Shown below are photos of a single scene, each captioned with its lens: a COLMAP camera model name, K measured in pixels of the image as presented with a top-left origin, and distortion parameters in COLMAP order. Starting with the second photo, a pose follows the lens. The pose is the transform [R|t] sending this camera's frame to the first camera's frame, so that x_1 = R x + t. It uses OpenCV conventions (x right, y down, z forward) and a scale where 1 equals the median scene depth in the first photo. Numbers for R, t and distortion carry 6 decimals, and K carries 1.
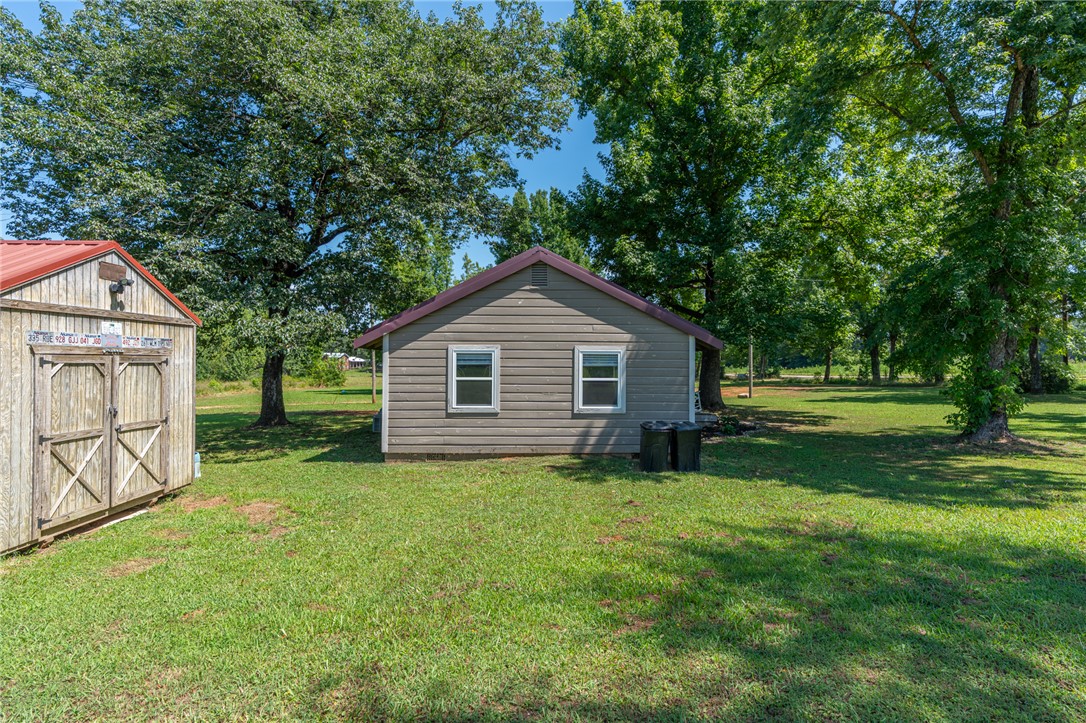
lens RADIAL K [[527.2, 0, 542.8], [0, 527.2, 358.7], [0, 0, 1]] dist [-0.003306, 0.000039]
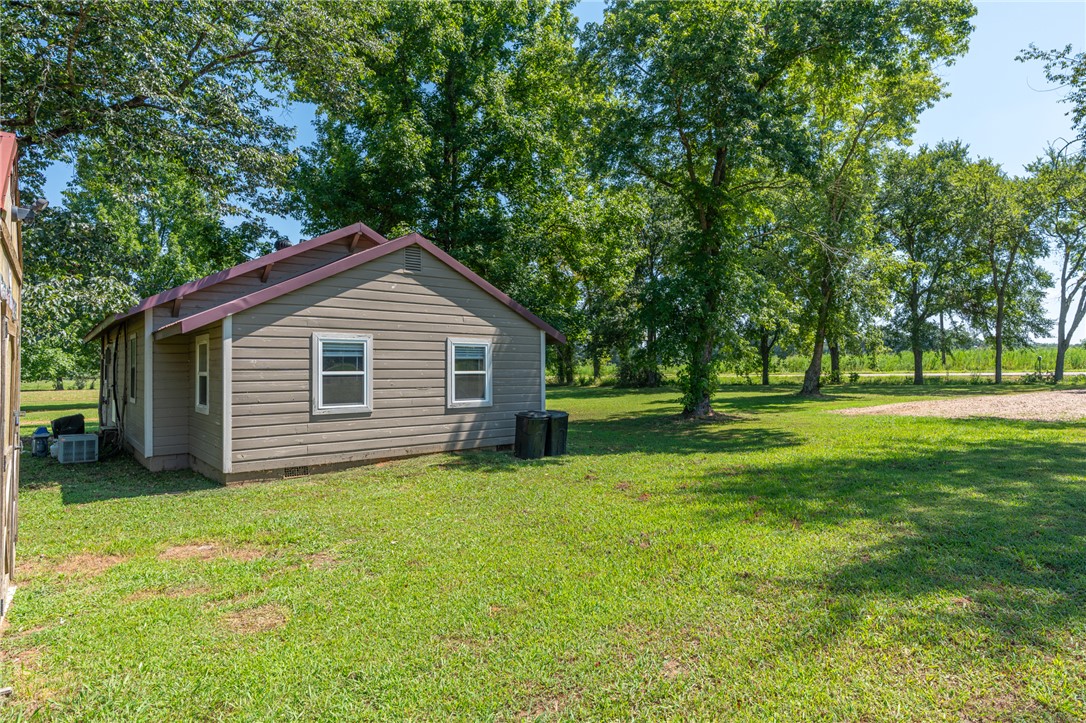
lens RADIAL K [[596.4, 0, 543.1], [0, 596.4, 363.1], [0, 0, 1]] dist [-0.001600, -0.000060]
pose [[0.776566, -0.000749, 0.630036, -0.481306], [0.003379, 0.999990, -0.002976, 0.025642], [-0.630027, 0.004440, 0.776560, 0.060078]]
